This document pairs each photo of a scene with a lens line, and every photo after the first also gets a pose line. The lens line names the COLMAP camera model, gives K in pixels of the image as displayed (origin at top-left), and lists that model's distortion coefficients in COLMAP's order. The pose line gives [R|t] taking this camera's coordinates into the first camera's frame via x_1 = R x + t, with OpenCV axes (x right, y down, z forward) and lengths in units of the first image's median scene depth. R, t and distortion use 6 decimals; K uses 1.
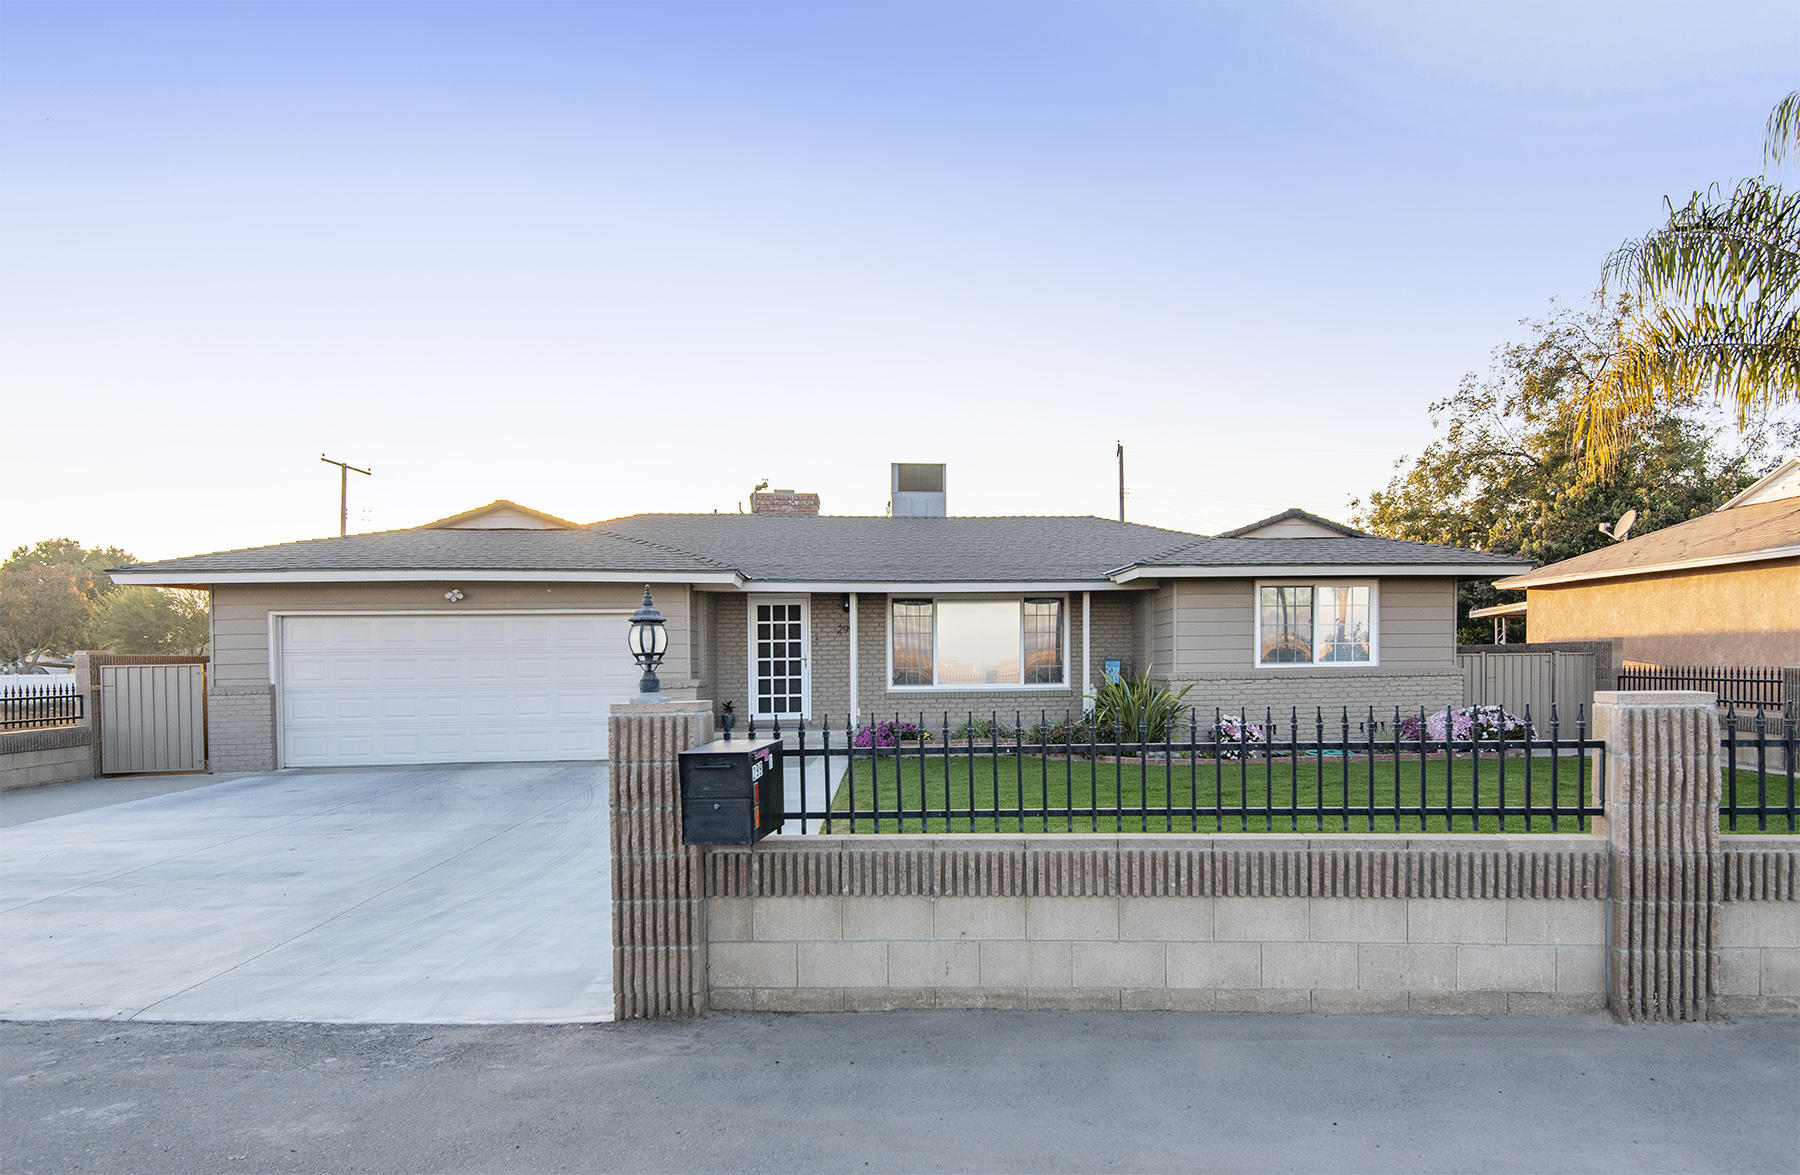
lens RADIAL K [[1059.0, 0, 900.4], [0, 1059.0, 655.8], [0, 0, 1]] dist [-0.021445, -0.000192]
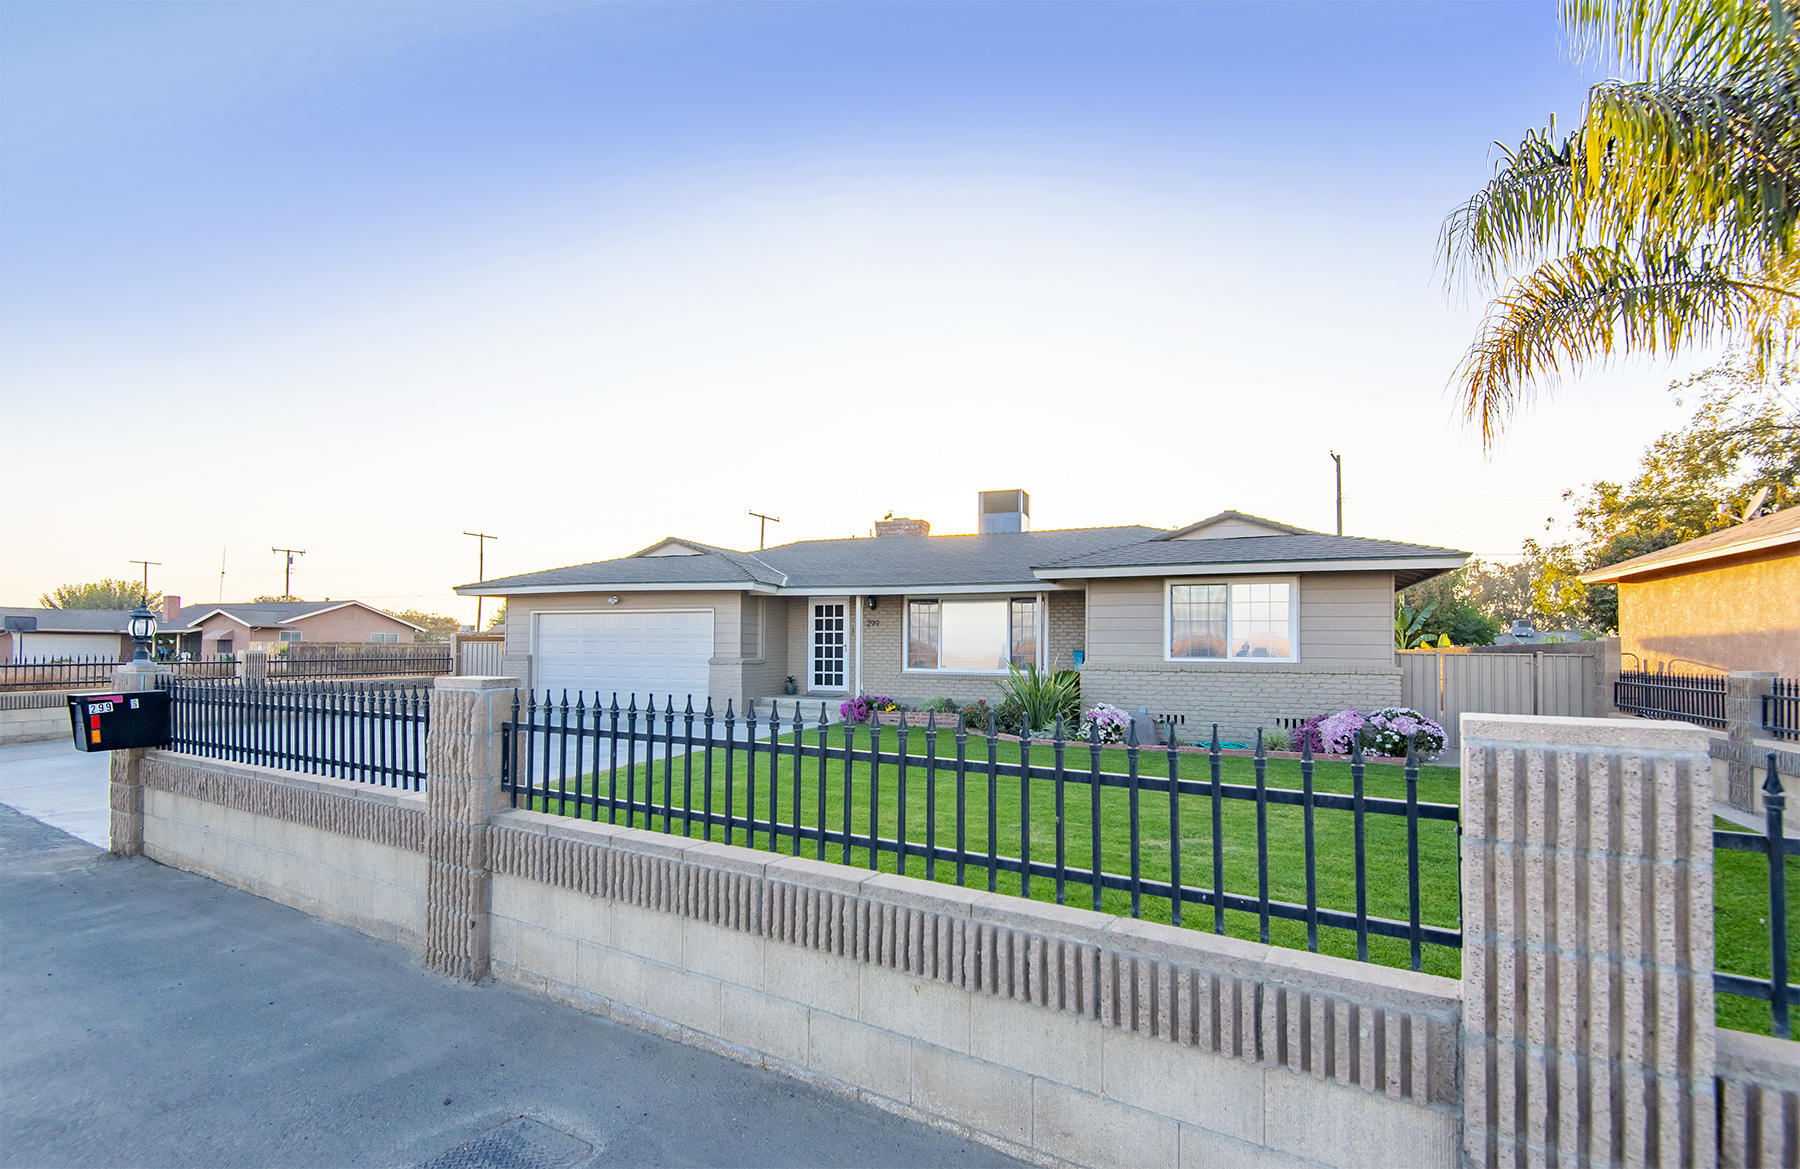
lens RADIAL K [[810.8, 0, 874.7], [0, 810.8, 595.8], [0, 0, 1]] dist [-0.024250, 0.000012]
pose [[0.872016, -0.011580, -0.489341, 0.440347], [-0.018326, 0.998247, -0.056281, -0.002677], [0.489135, 0.058045, 0.870274, 0.130326]]
